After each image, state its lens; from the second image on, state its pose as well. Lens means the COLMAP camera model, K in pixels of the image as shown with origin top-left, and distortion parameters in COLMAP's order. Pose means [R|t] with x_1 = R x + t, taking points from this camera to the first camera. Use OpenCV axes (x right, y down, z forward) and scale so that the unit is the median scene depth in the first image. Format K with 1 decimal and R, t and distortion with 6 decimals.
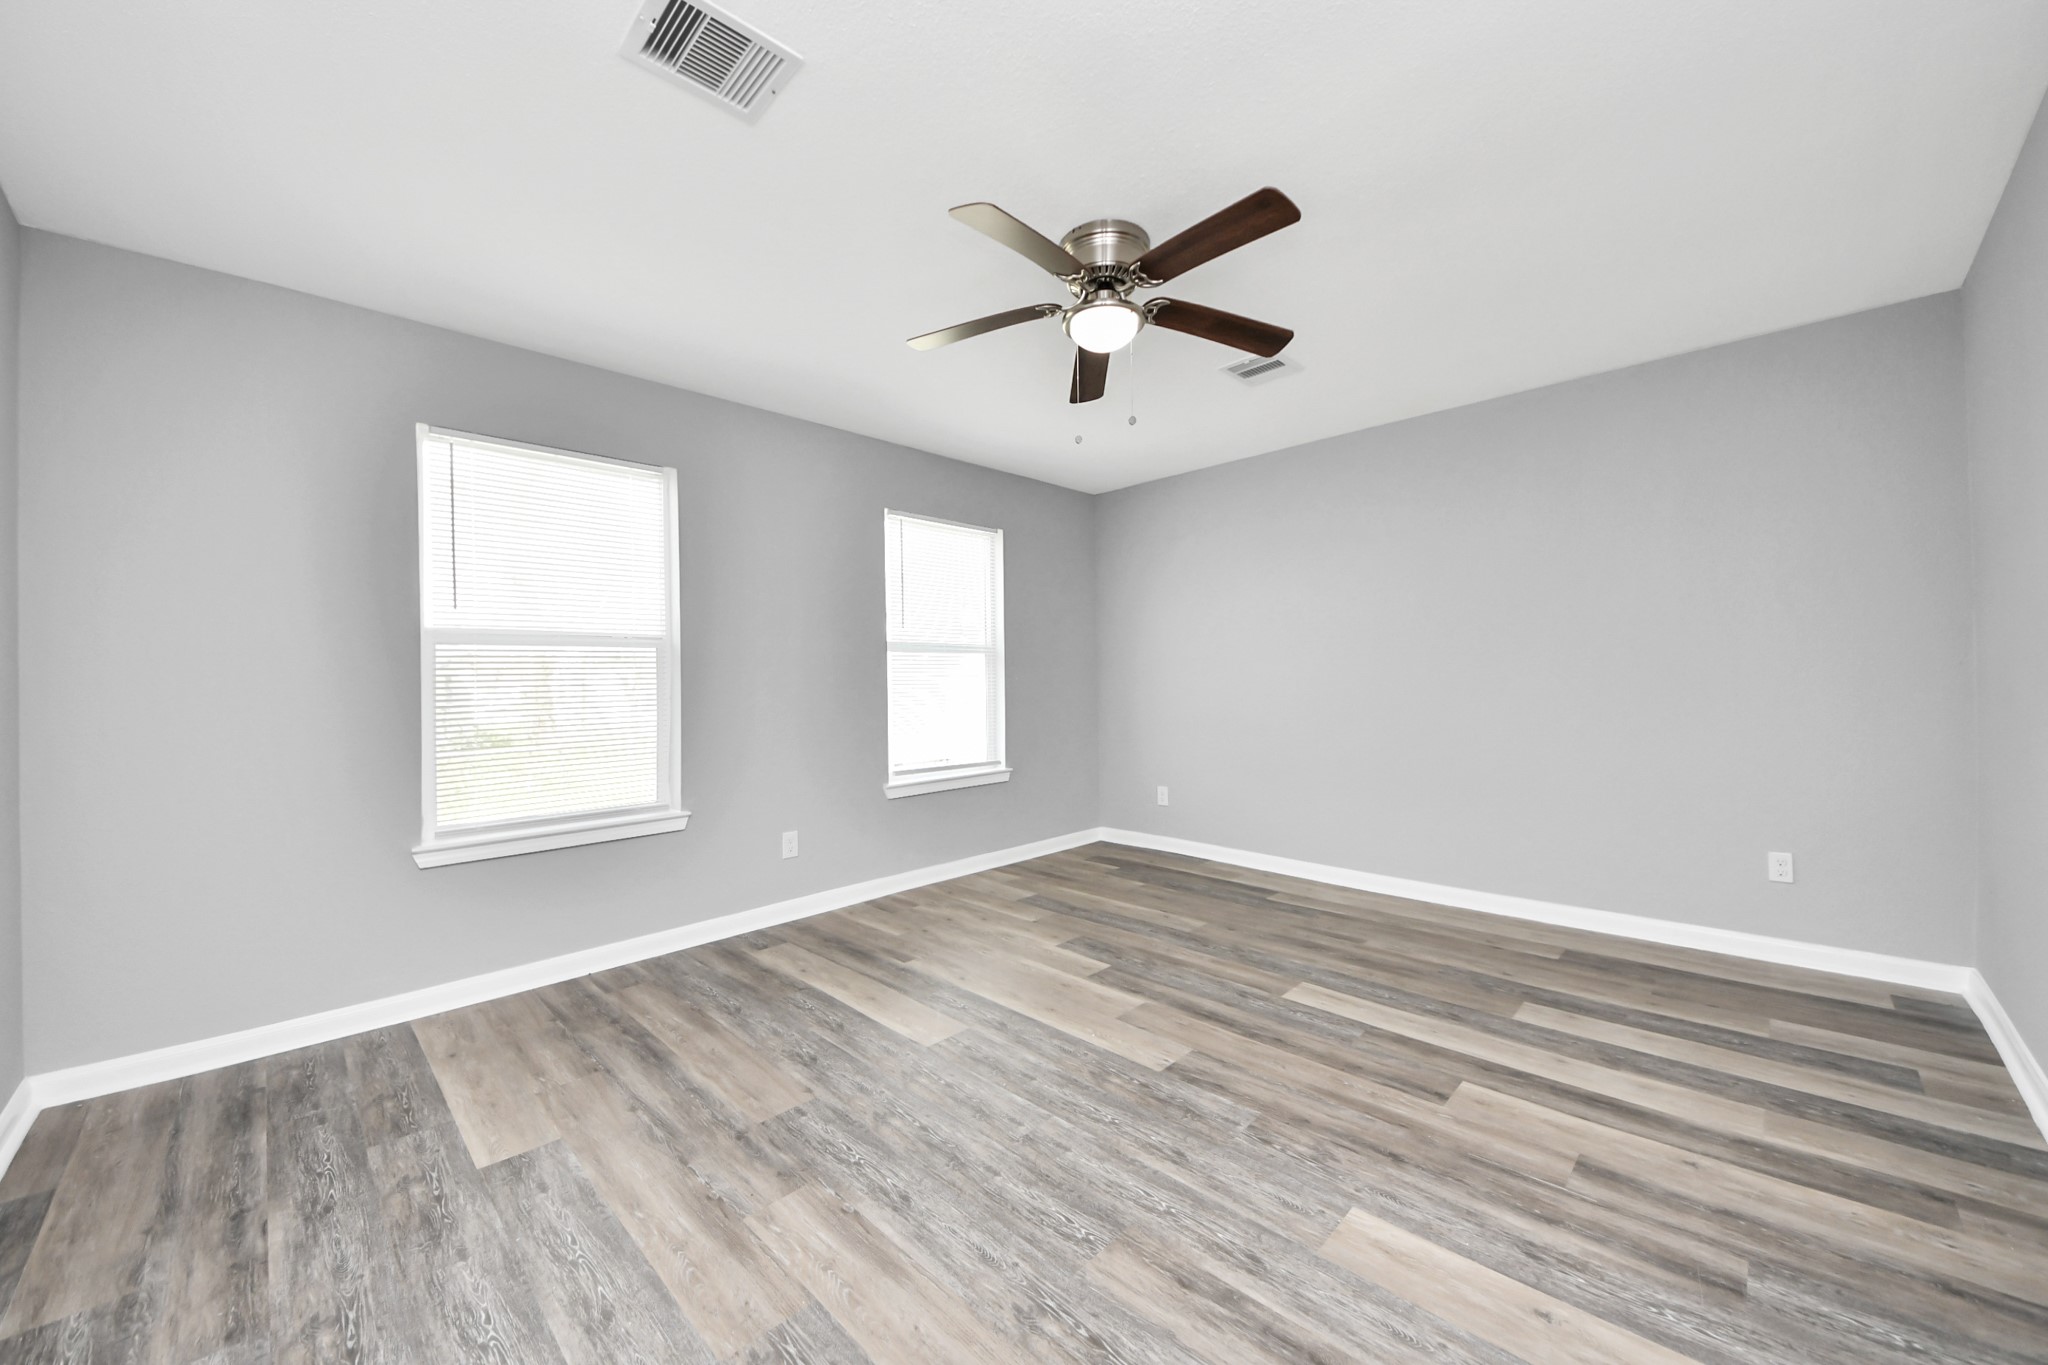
lens RADIAL K [[763.8, 0, 1032.3], [0, 763.8, 683.8], [0, 0, 1]] dist [0.024603, -0.015105]
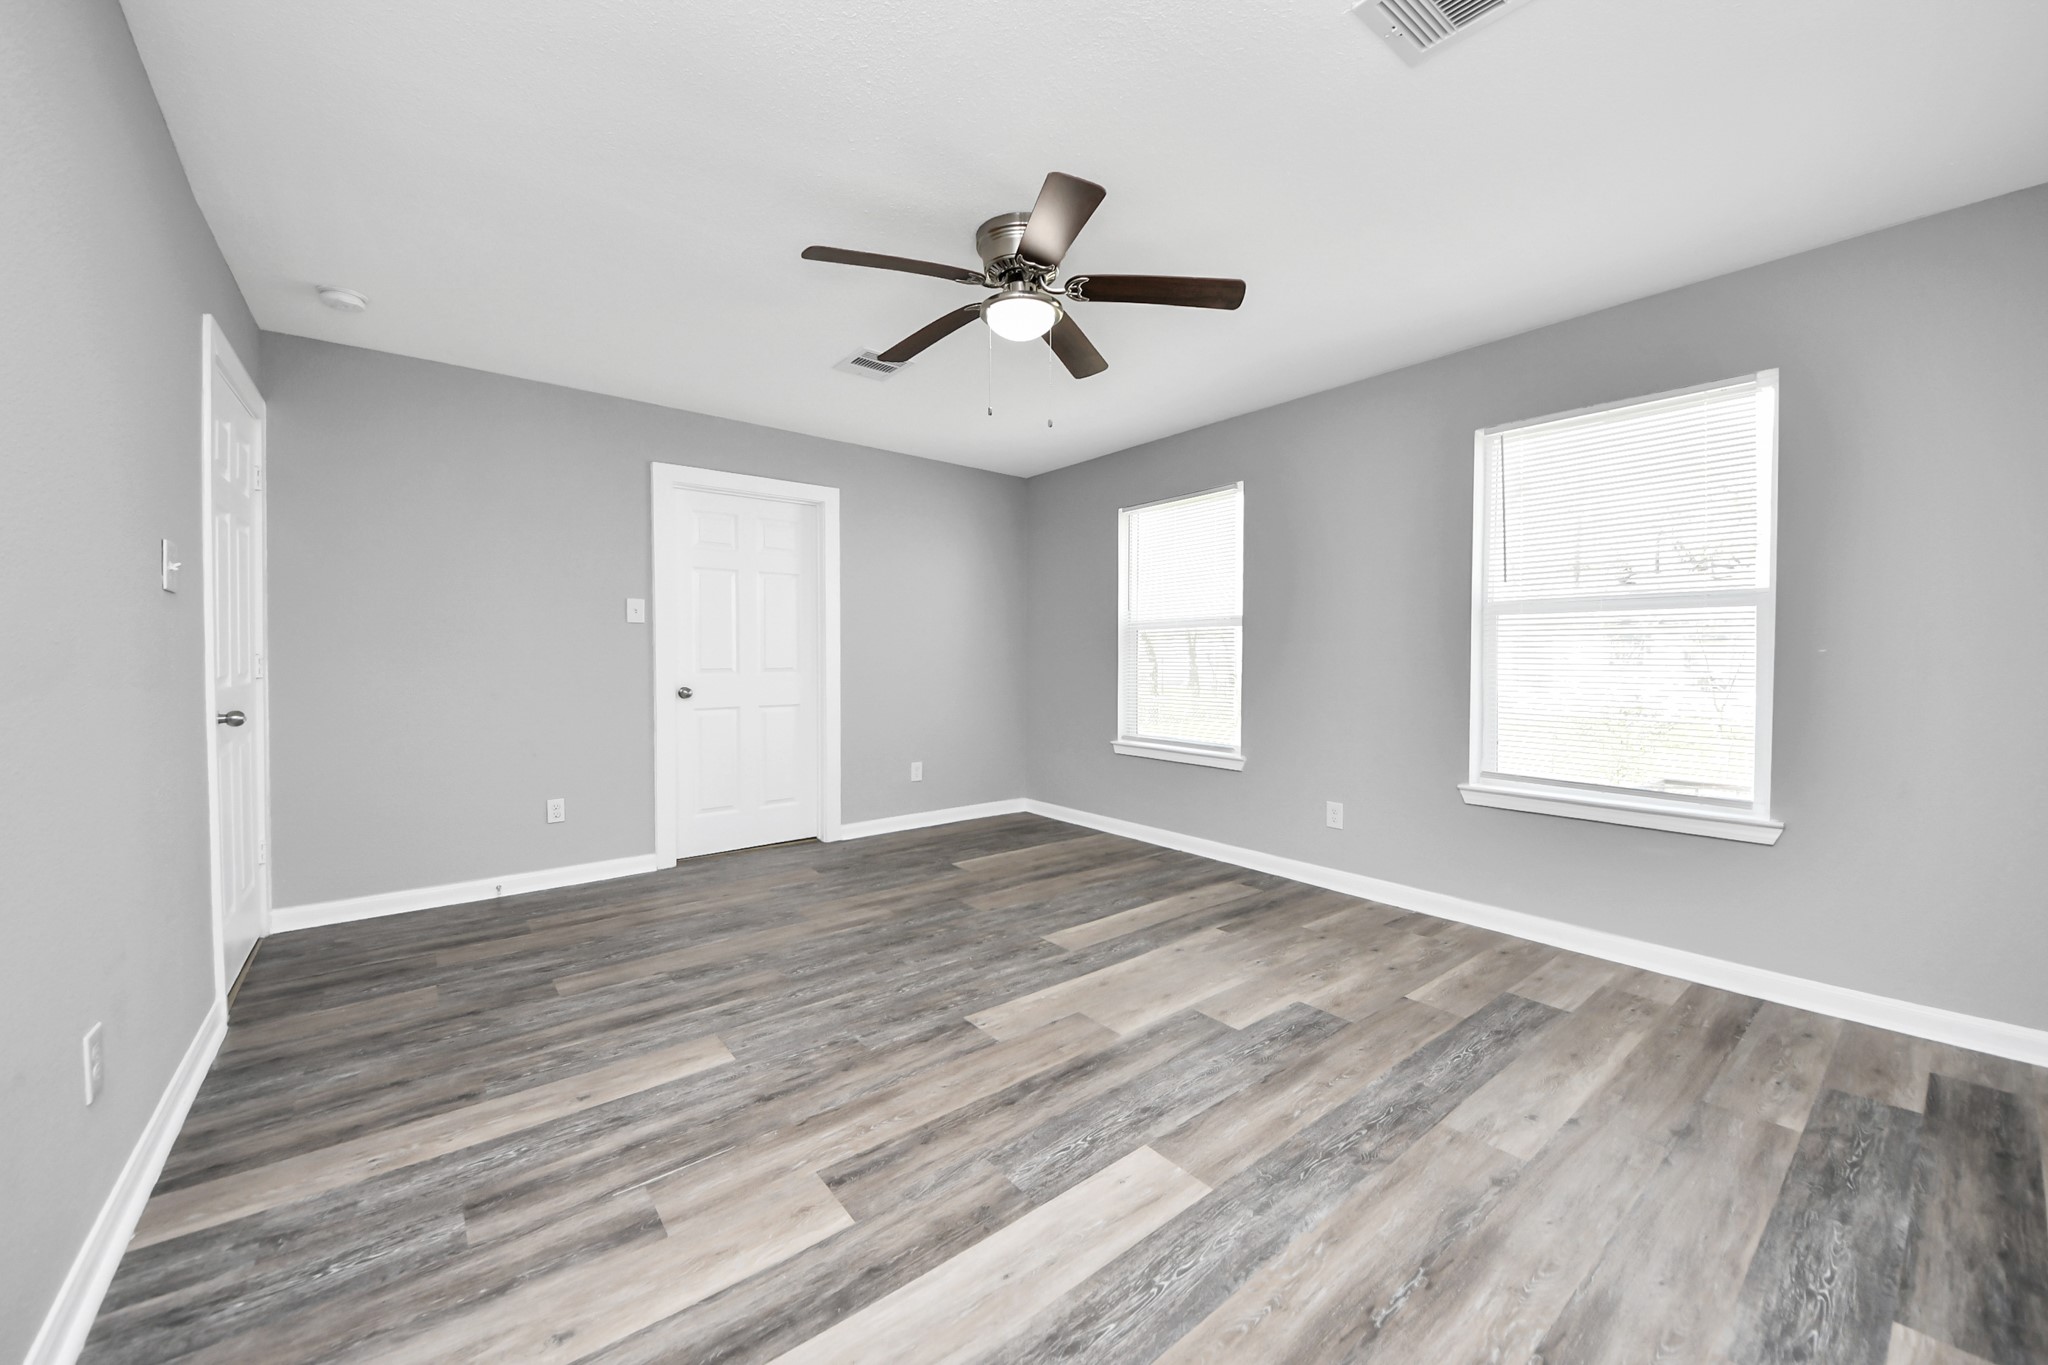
lens RADIAL K [[763.8, 0, 1032.3], [0, 763.8, 683.8], [0, 0, 1]] dist [0.024603, -0.015105]
pose [[-0.108647, 0.056033, -0.992500, 1.144822], [-0.011136, 0.998279, 0.057578, -0.021752], [0.994018, 0.017308, -0.107836, 1.156419]]
